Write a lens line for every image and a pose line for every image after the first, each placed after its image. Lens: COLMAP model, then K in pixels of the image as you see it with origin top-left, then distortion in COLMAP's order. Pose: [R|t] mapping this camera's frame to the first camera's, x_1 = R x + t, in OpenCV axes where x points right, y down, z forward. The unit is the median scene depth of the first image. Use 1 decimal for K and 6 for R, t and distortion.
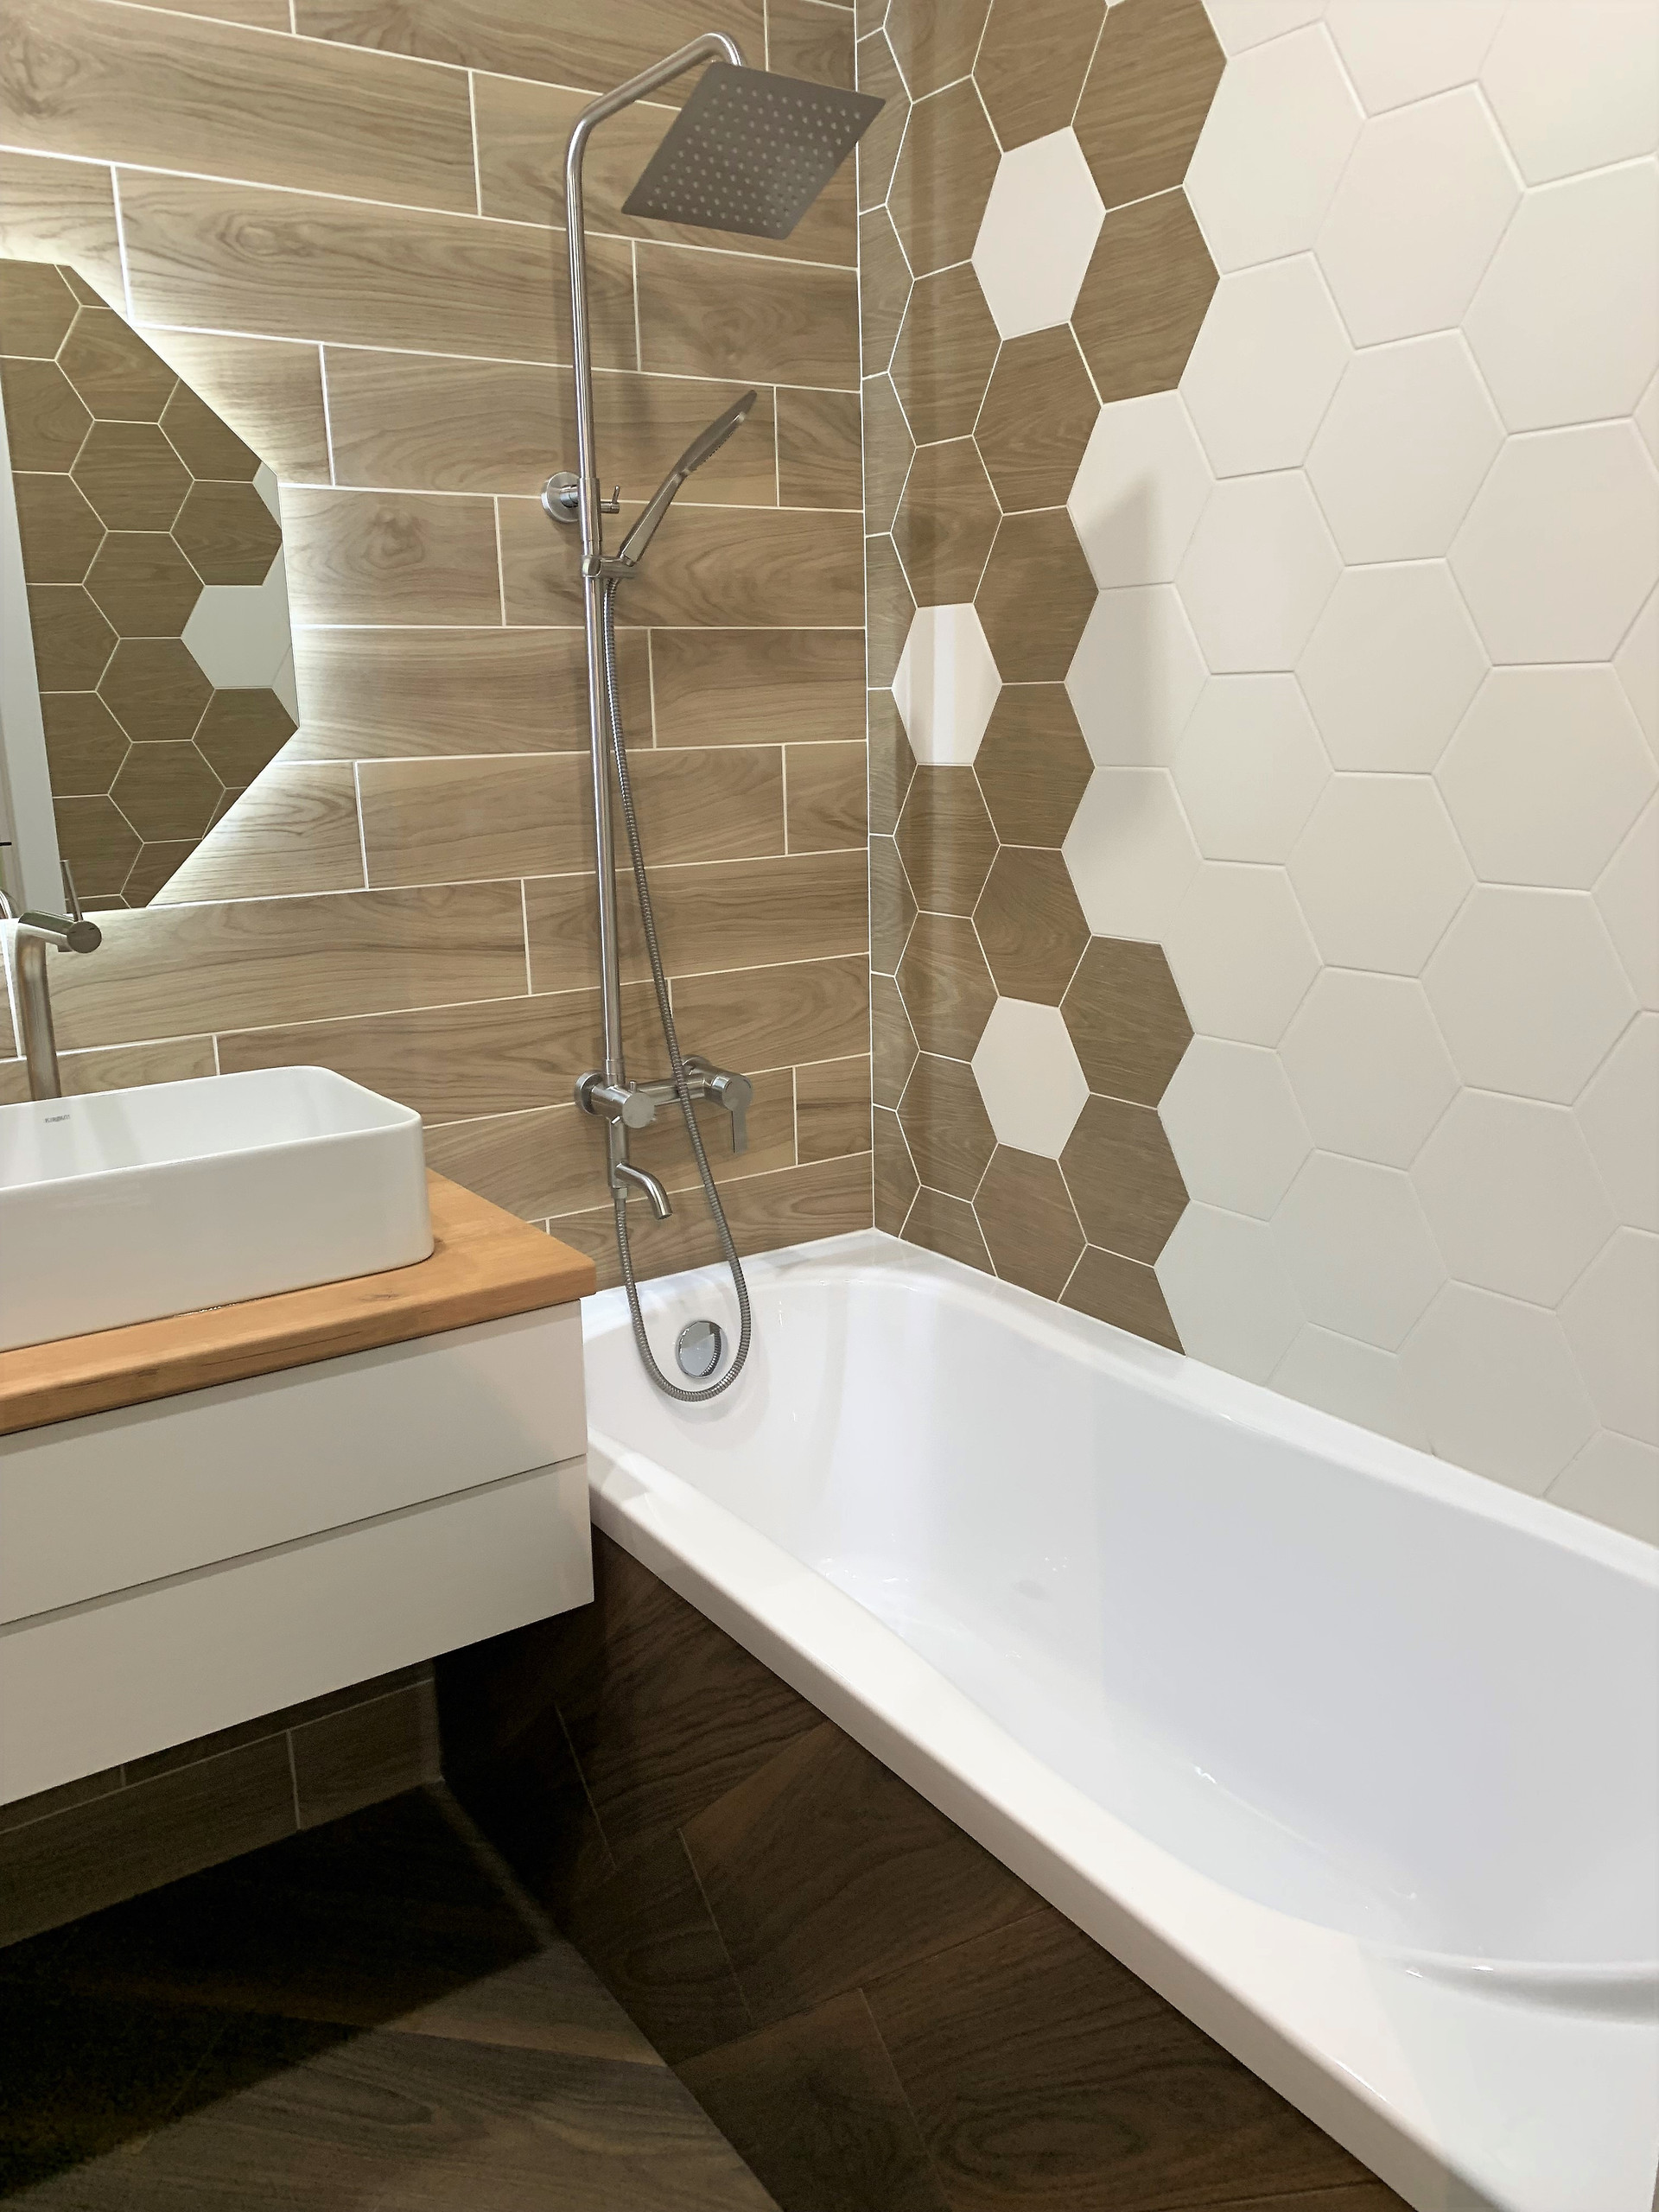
lens RADIAL K [[1688.1, 0, 817.8], [0, 1688.1, 1112.4], [0, 0, 1]] dist [0.024572, -0.020746]
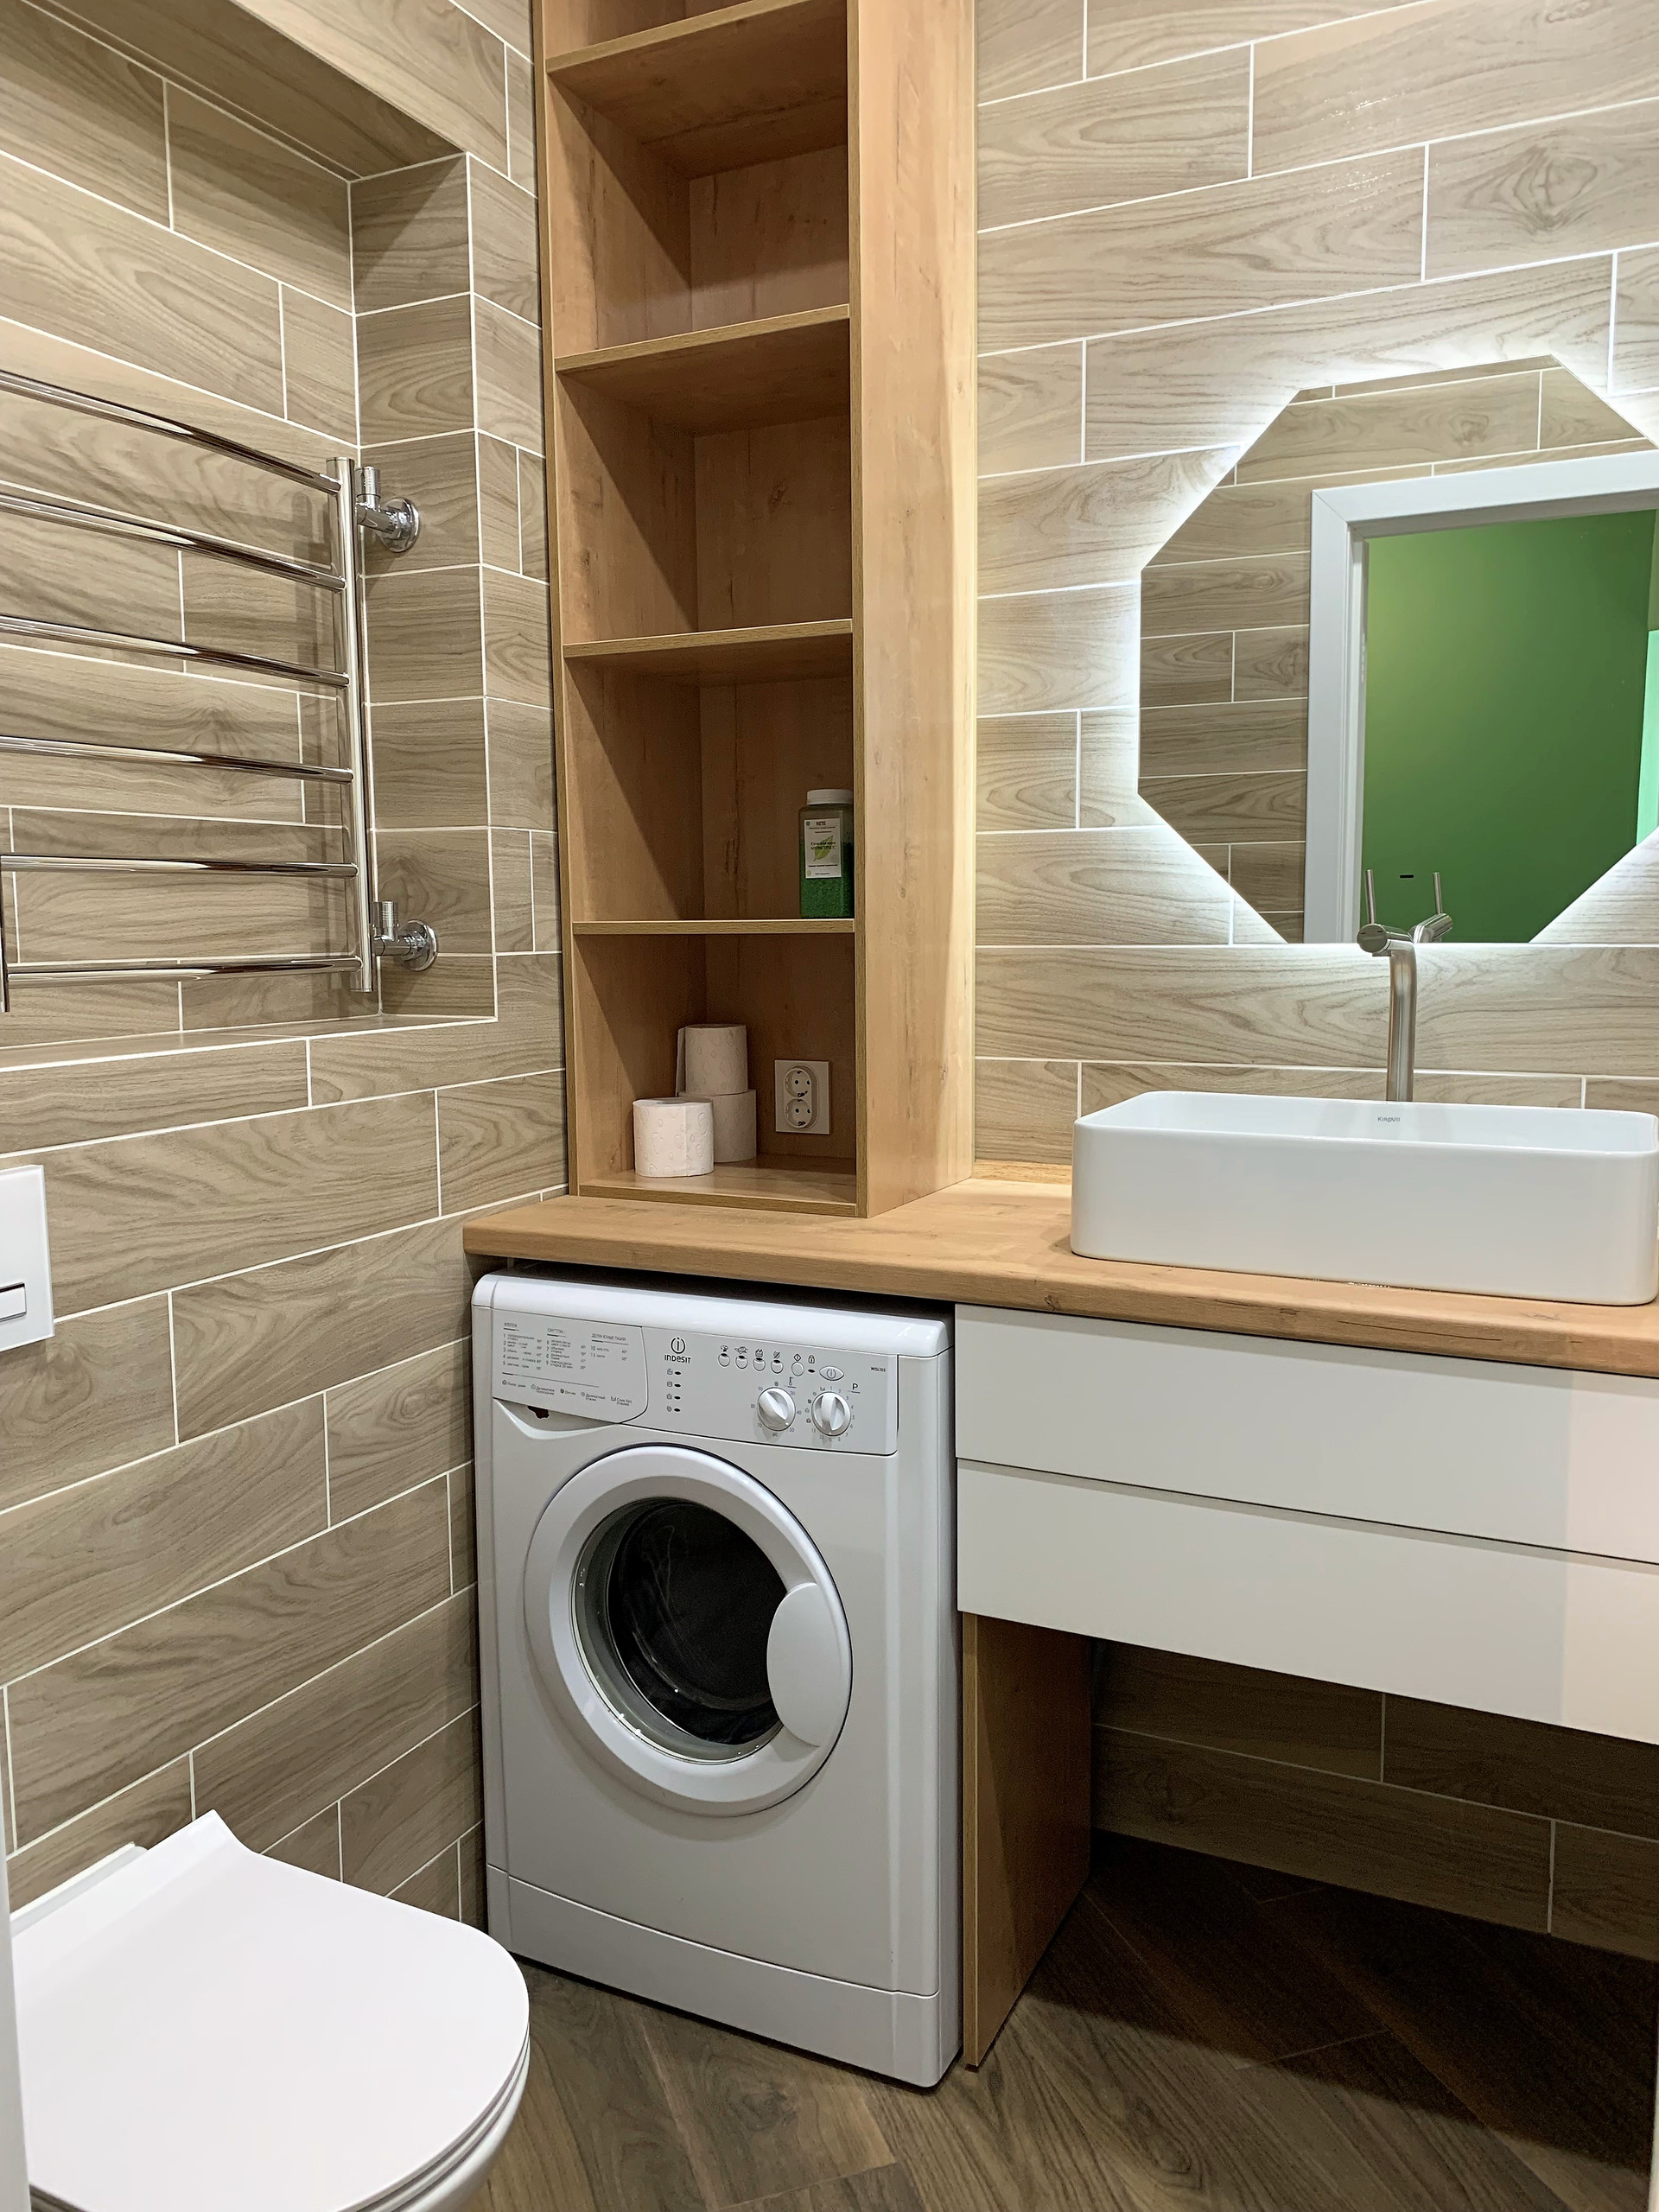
lens RADIAL K [[1688.1, 0, 817.6], [0, 1688.1, 1100.9], [0, 0, 1]] dist [0.024572, -0.020746]
pose [[0.496705, 0.119149, -0.859702, 0.300451], [-0.211265, 0.977337, 0.013391, 0.053602], [0.841814, 0.174973, 0.510620, 0.116069]]
